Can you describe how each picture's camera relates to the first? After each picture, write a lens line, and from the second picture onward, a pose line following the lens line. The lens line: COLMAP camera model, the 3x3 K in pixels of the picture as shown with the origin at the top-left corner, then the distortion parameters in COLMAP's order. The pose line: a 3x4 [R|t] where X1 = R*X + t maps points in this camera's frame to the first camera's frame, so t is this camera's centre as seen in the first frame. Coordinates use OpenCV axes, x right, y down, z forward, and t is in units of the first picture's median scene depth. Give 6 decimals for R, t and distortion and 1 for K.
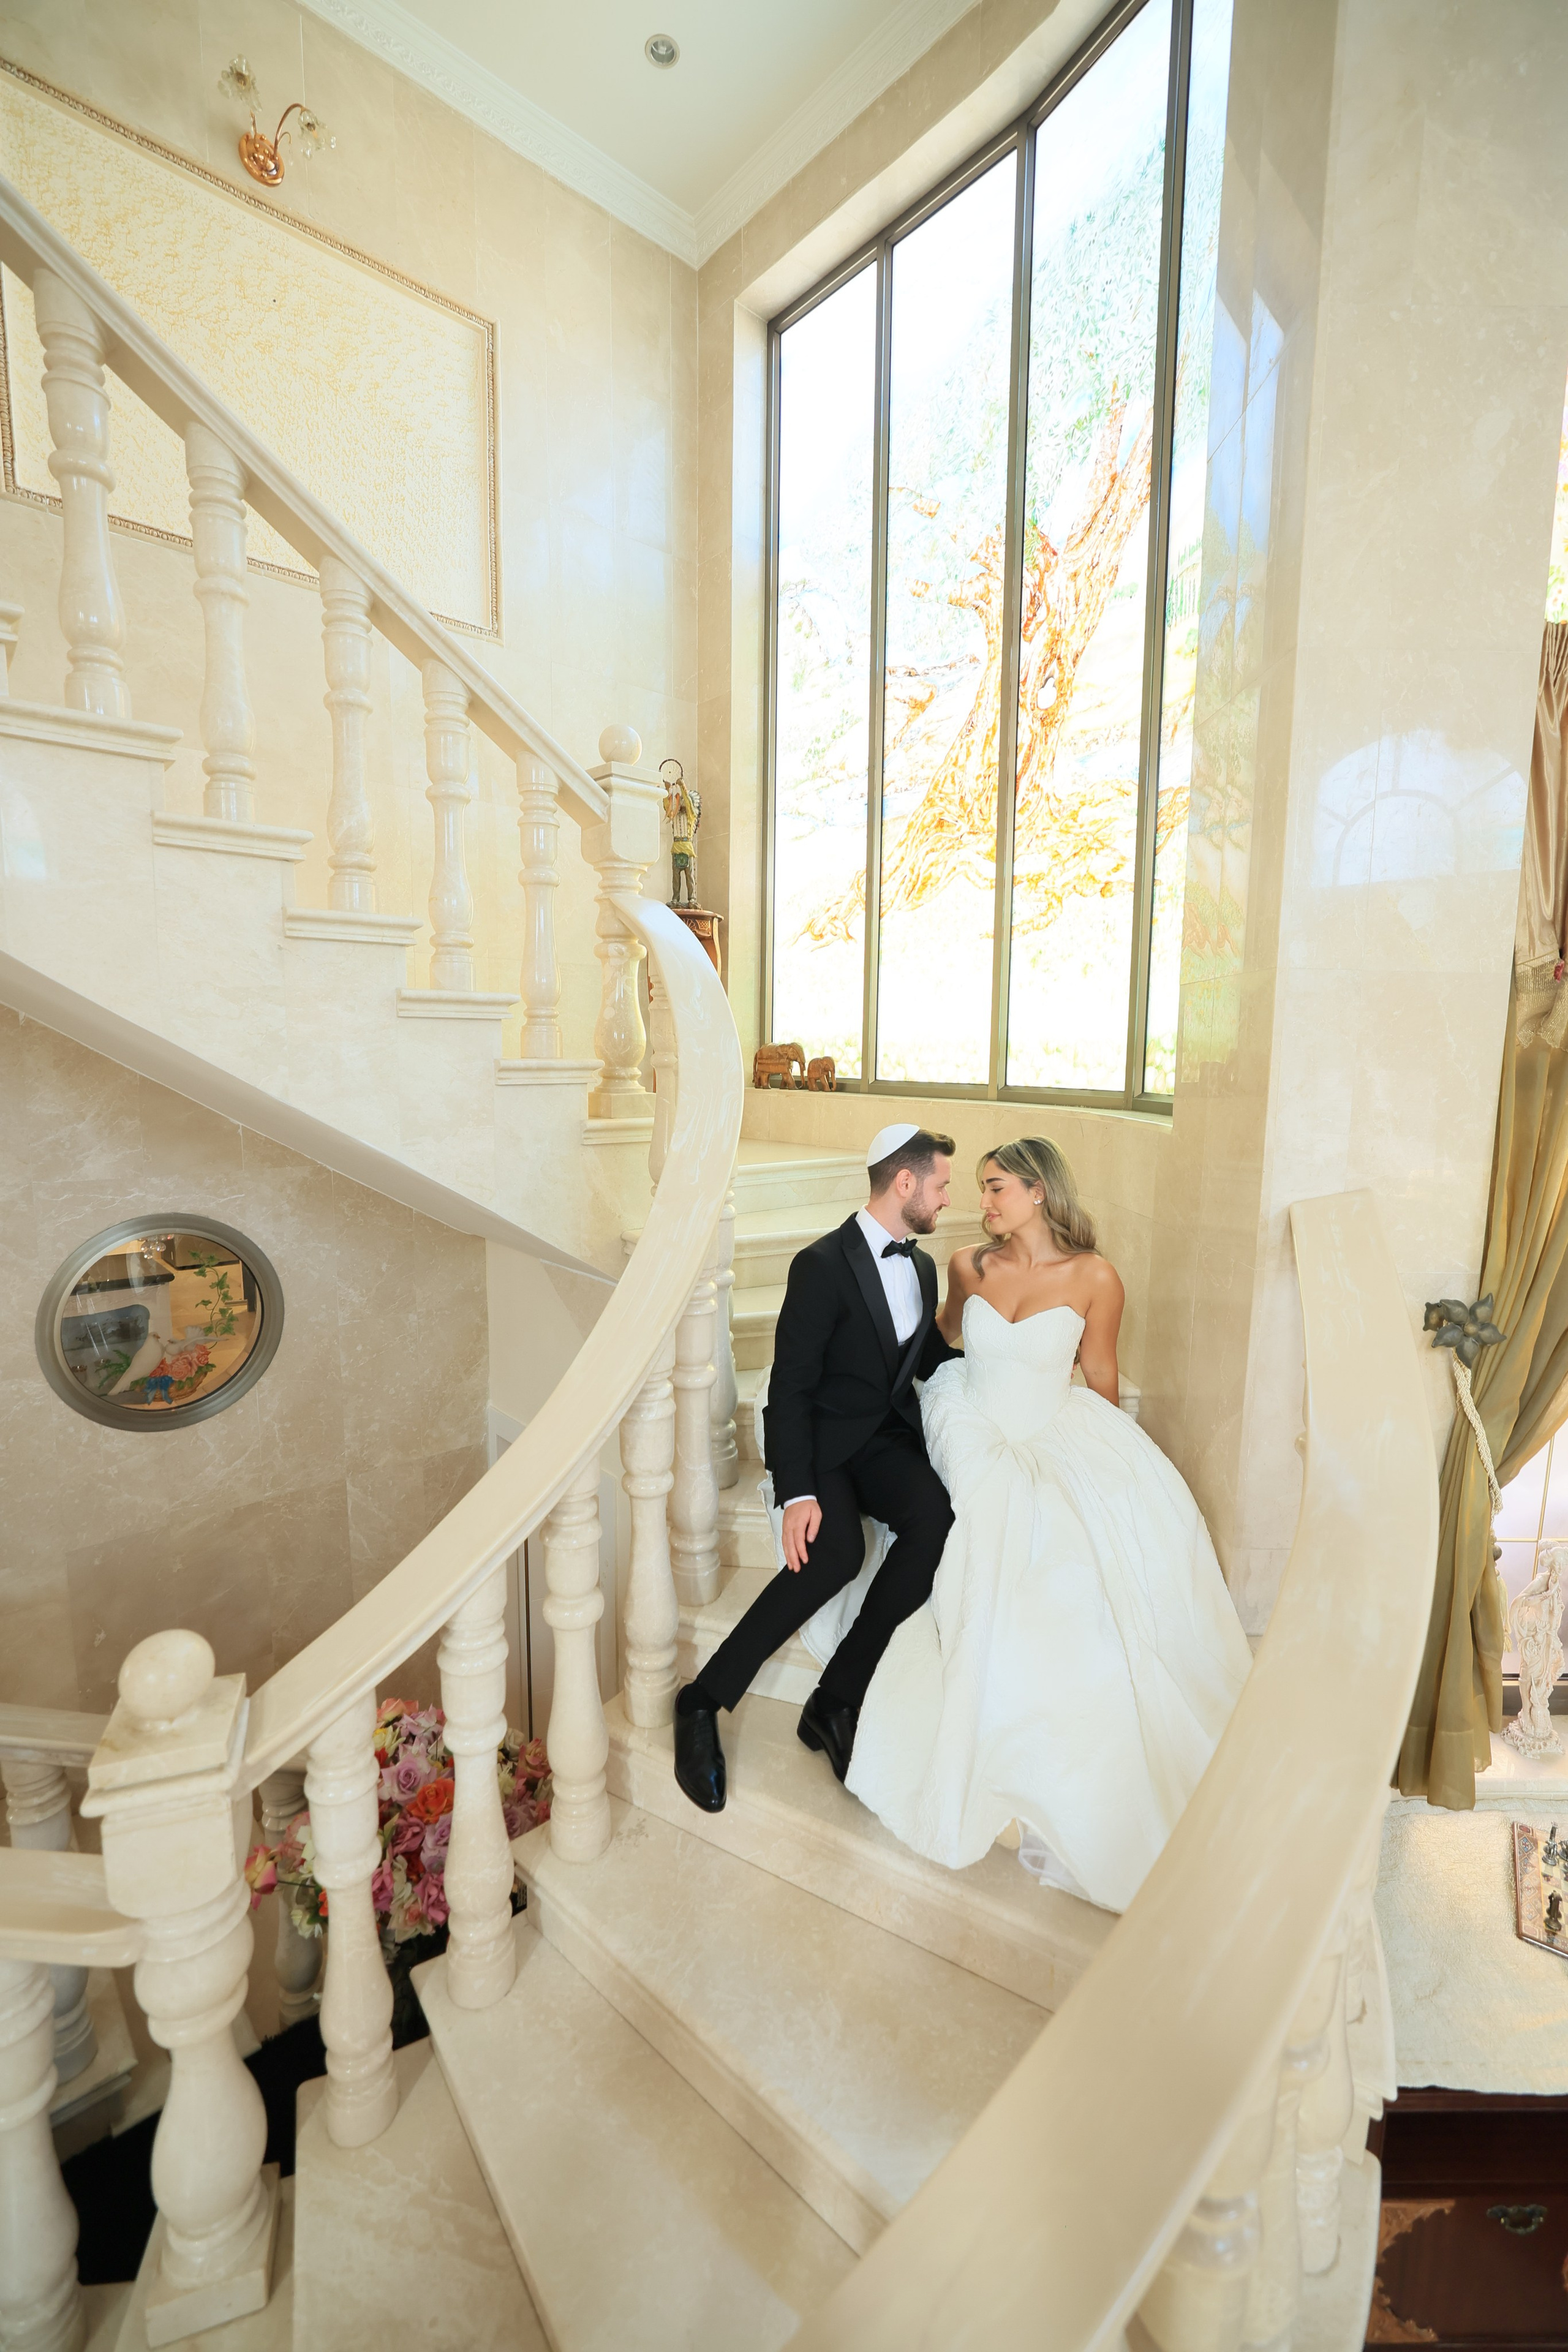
lens RADIAL K [[1005.3, 0, 778.0], [0, 1005.3, 1180.0], [0, 0, 1]] dist [-0.052546, 0.020021]
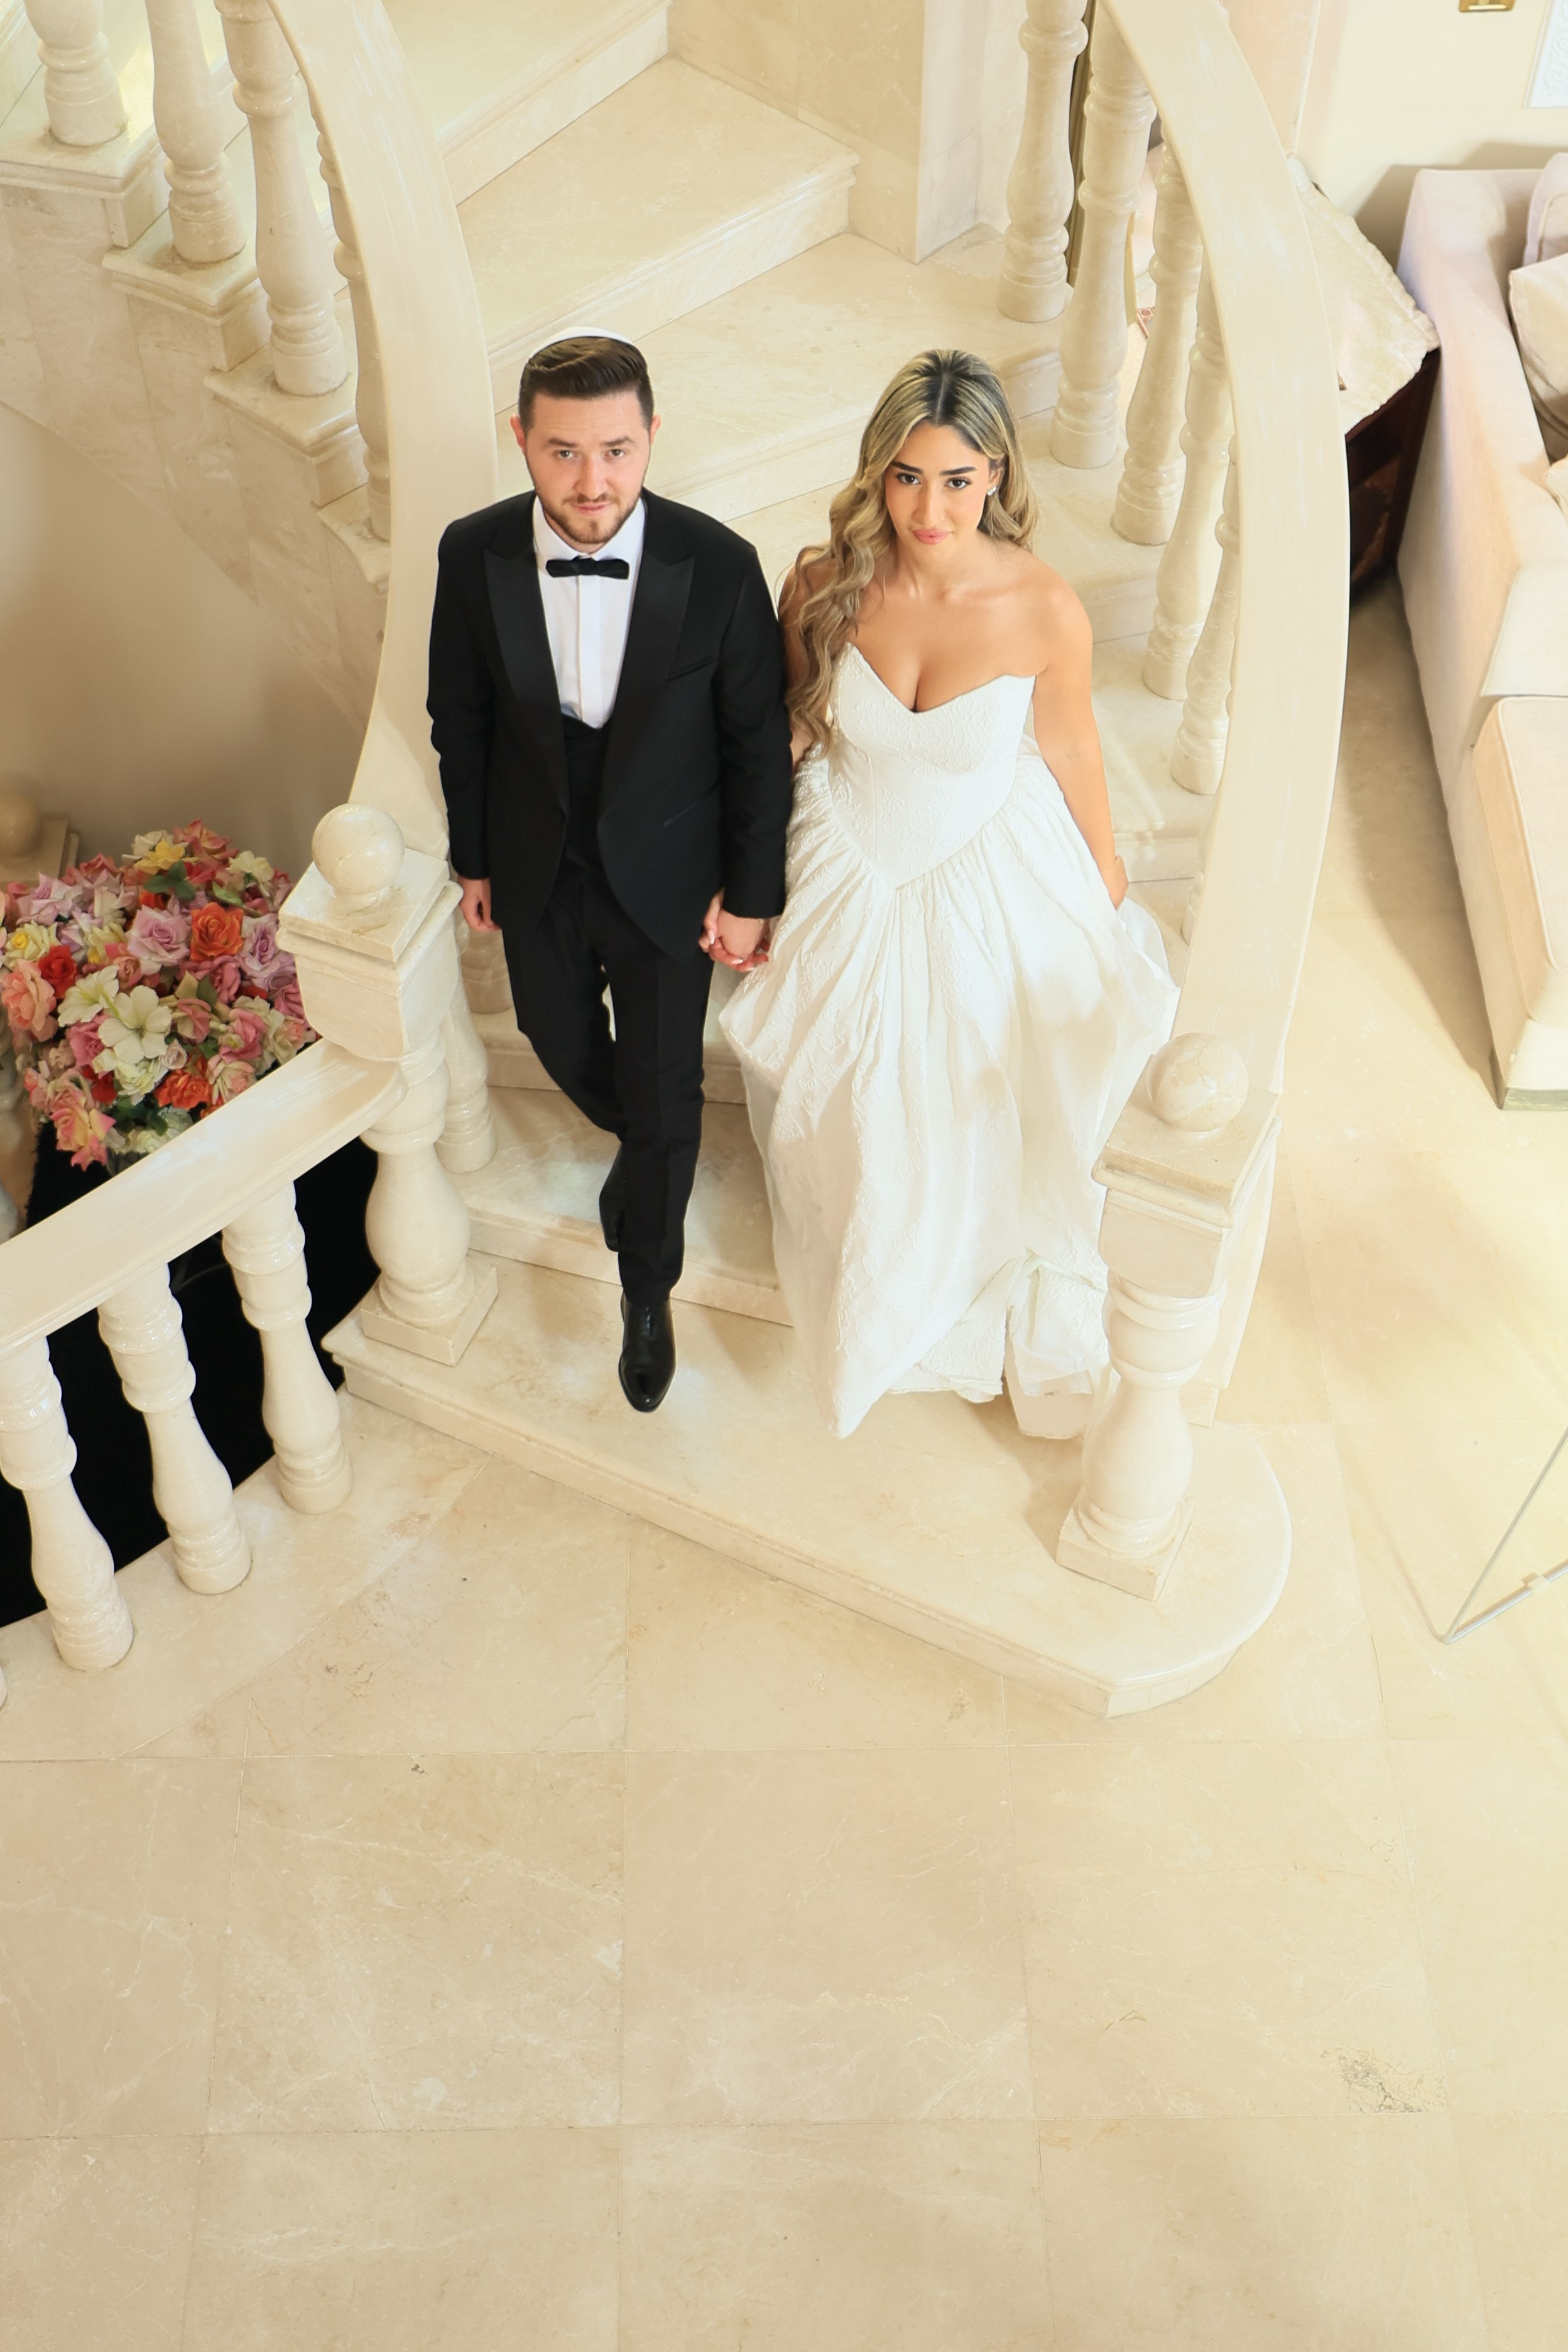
lens RADIAL K [[2787.1, 0, 773.9], [0, 2787.1, 1176.4], [0, 0, 1]] dist [0.016771, 0.053489]
pose [[0.667377, -0.589984, 0.454453, -0.792219], [0.108434, 0.680712, 0.724482, -0.510326], [-0.736784, -0.434224, 0.518265, -0.343532]]
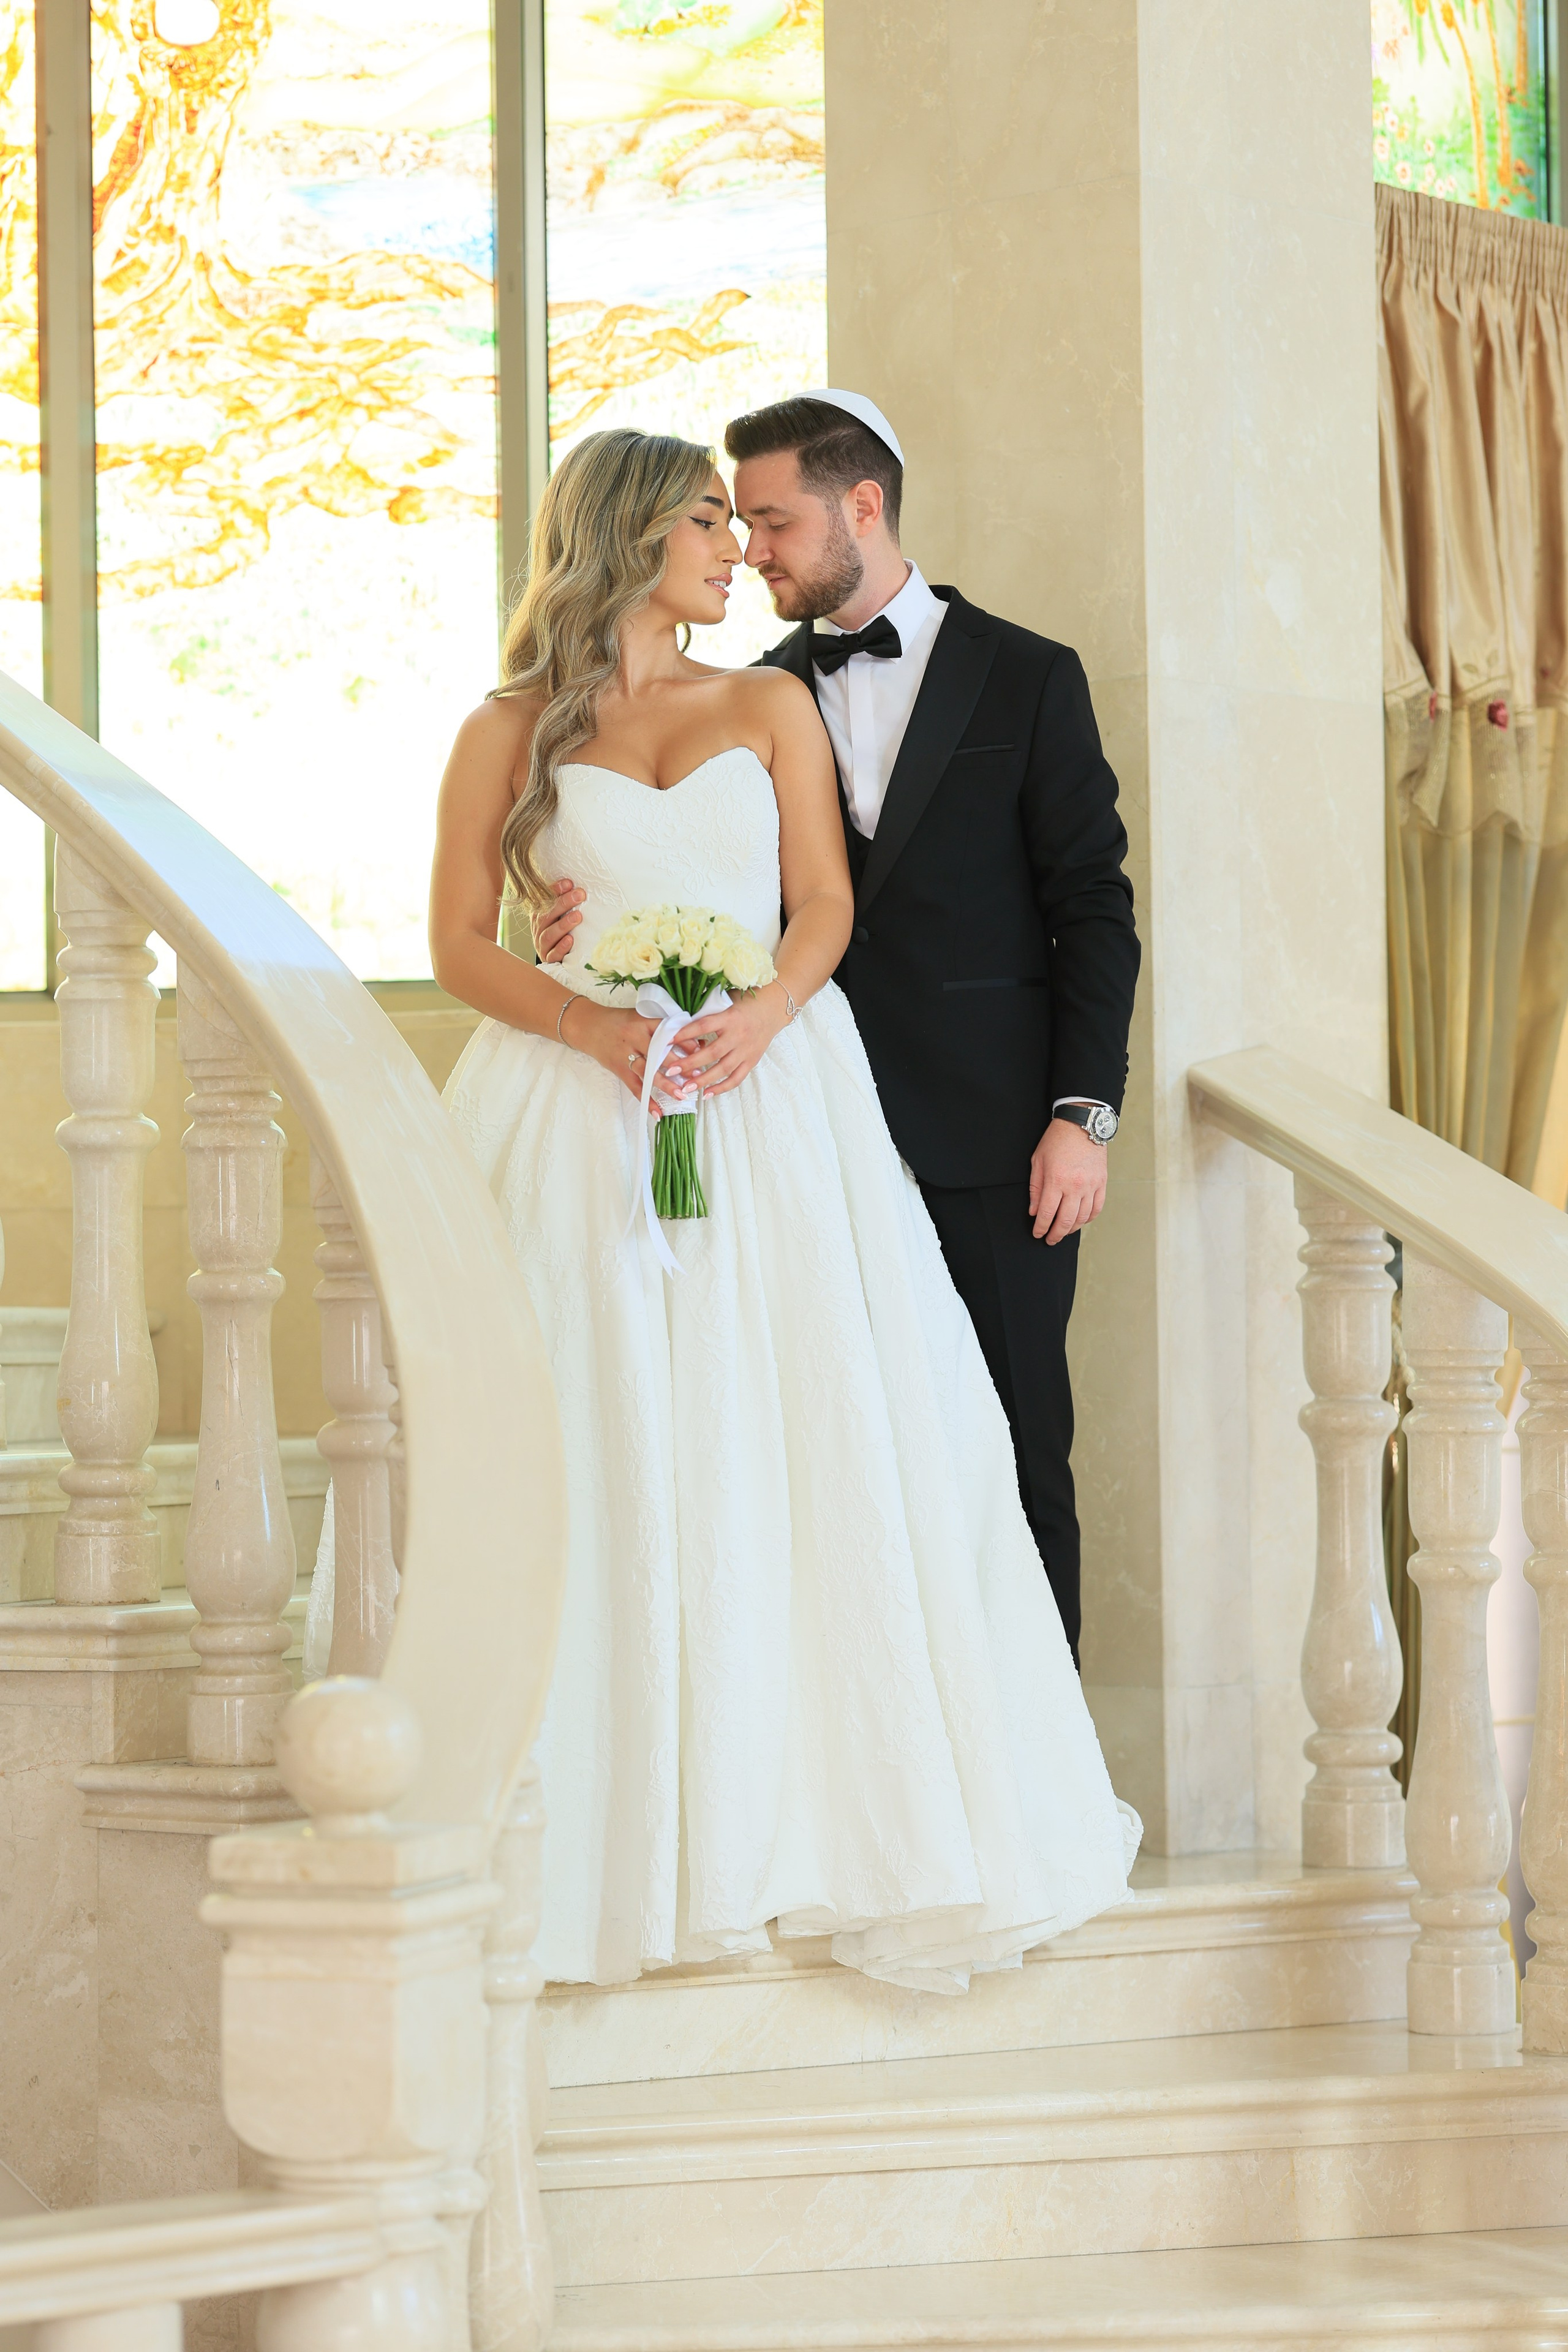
lens RADIAL K [[5763.3, 0, 790.4], [0, 5763.3, 1142.7], [0, 0, 1]] dist [0.030719, -0.300773]
pose [[0.660782, 0.006671, 0.750548, -1.367610], [0.117254, 0.986766, -0.112001, 0.261778], [-0.741363, 0.162013, 0.651255, -0.652764]]
